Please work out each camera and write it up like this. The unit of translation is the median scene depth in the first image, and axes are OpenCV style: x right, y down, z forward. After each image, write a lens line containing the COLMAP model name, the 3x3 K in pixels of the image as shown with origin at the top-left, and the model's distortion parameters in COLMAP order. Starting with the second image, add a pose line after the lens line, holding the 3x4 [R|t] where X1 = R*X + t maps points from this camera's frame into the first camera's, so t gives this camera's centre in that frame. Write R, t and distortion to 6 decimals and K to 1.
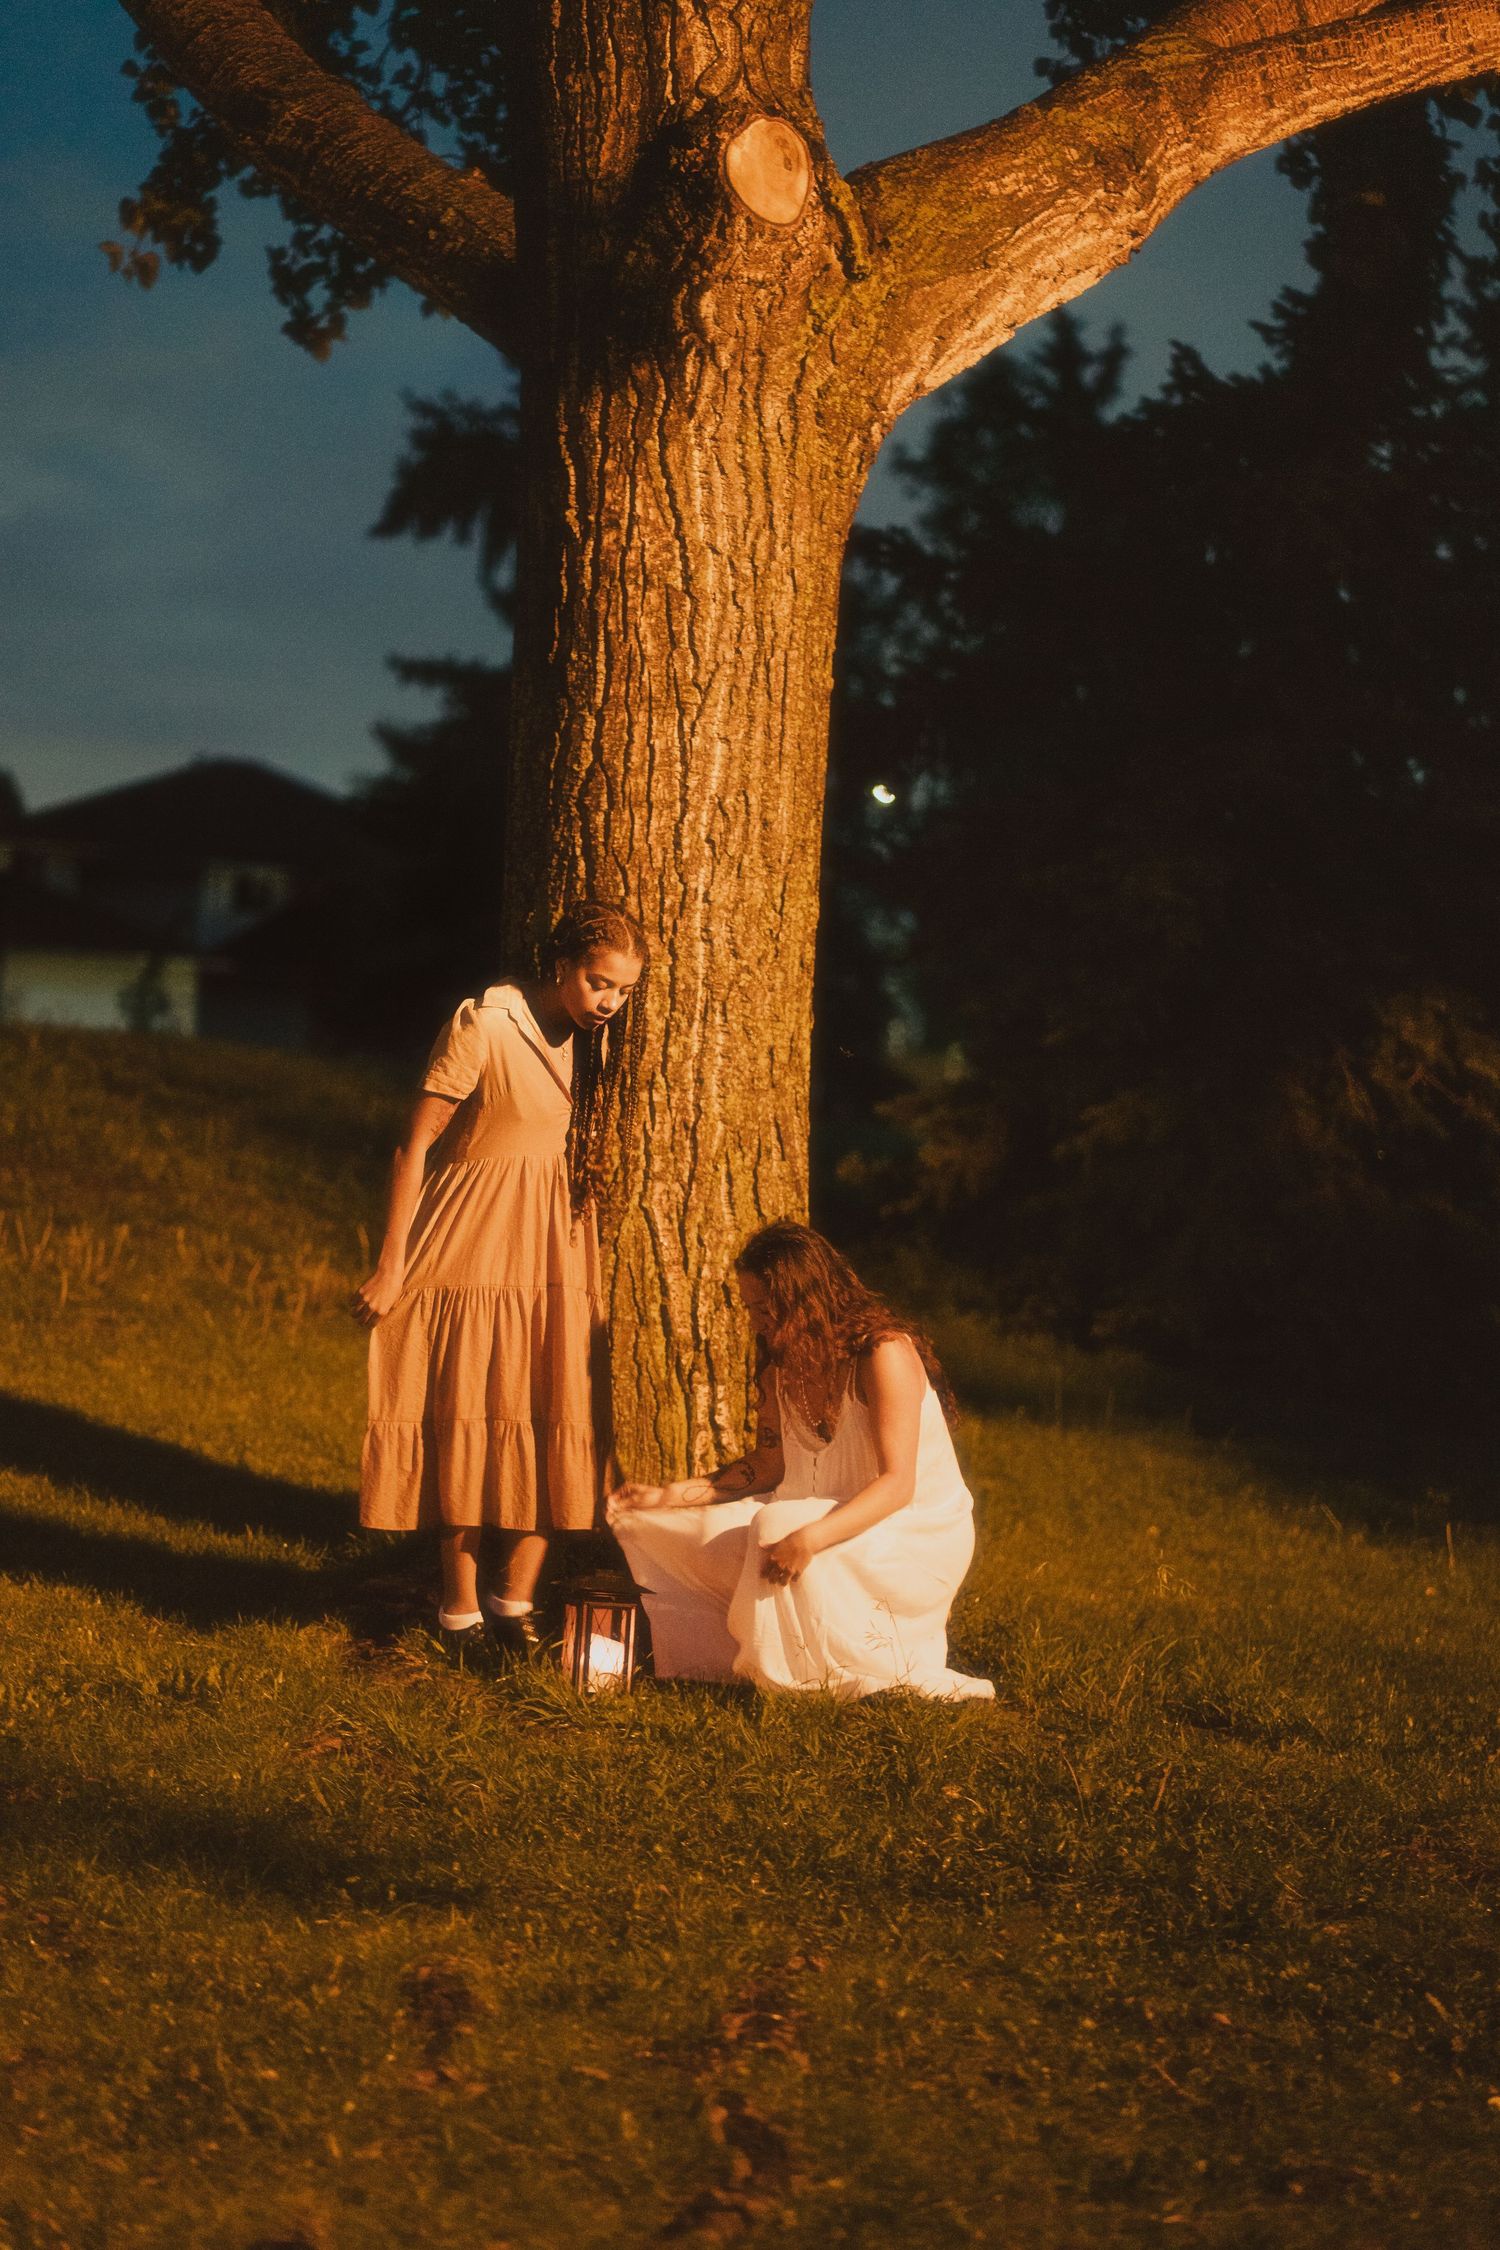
lens RADIAL K [[5481.4, 0, 750.0], [0, 5481.4, 1125.0], [0, 0, 1]] dist [0.040460, -0.026066]
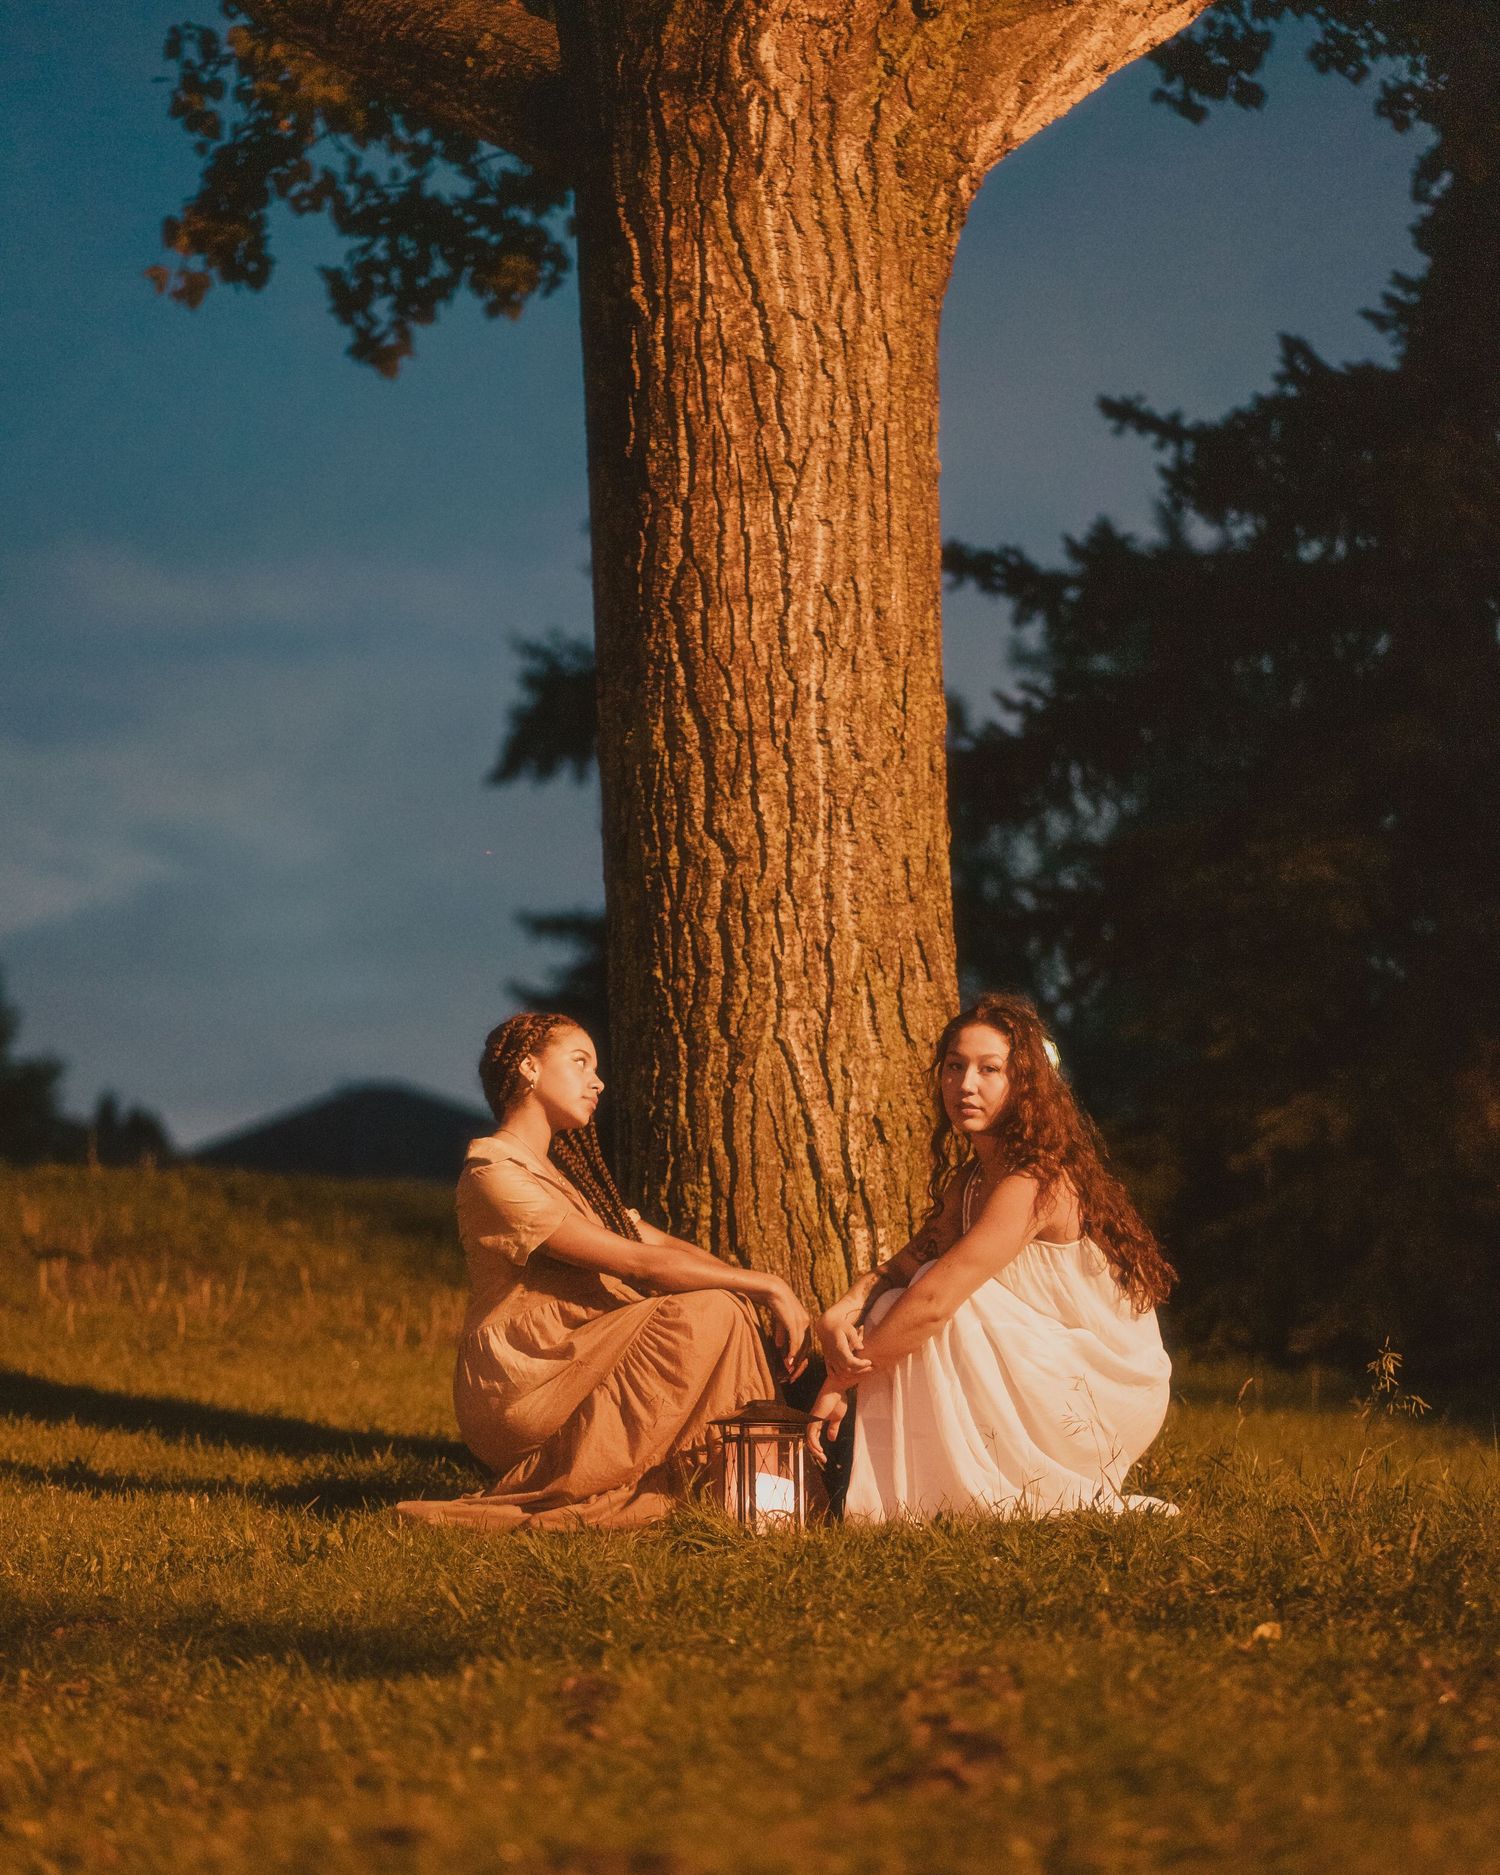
lens RADIAL K [[5476.4, 0, 748.3], [0, 5476.4, 1115.9], [0, 0, 1]] dist [0.049268, -1.078709]
pose [[0.996063, -0.084112, -0.028010, -0.000253], [0.082204, 0.994594, -0.063448, 0.084208], [0.033195, 0.060895, 0.997592, 0.100517]]
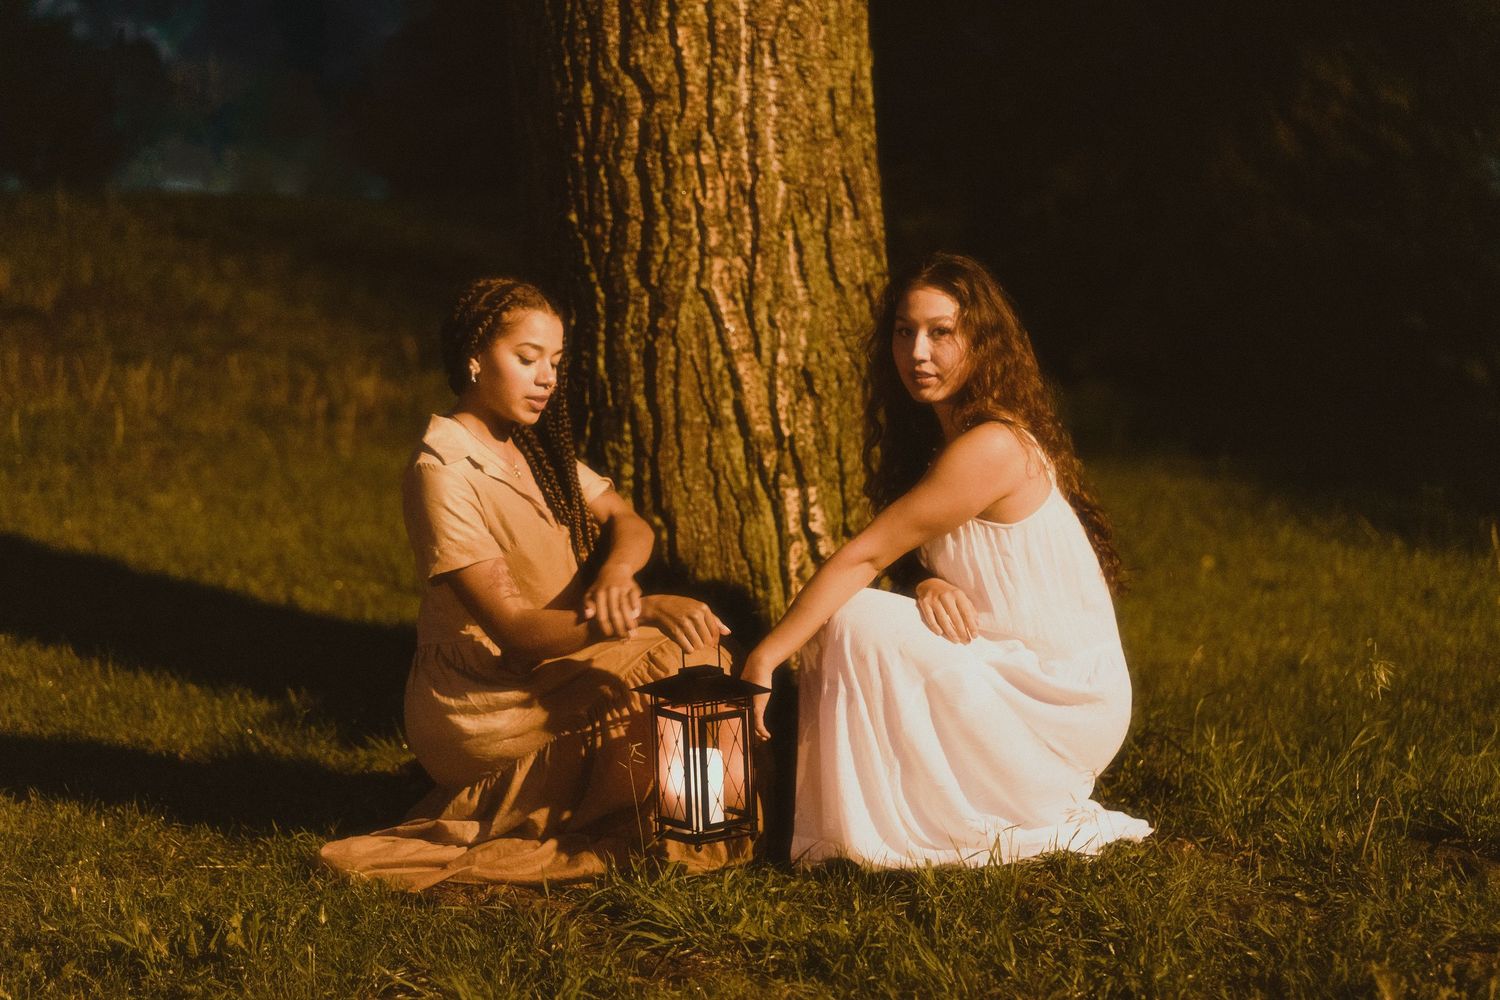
lens RADIAL K [[3654.3, 0, 750.0], [0, 3654.3, 500.0], [0, 0, 1]] dist [0.040460, -0.026066]
pose [[0.995304, -0.096340, 0.009367, -0.020511], [0.095409, 0.992769, 0.072842, 0.006828], [-0.016317, -0.071606, 0.997300, 0.426850]]
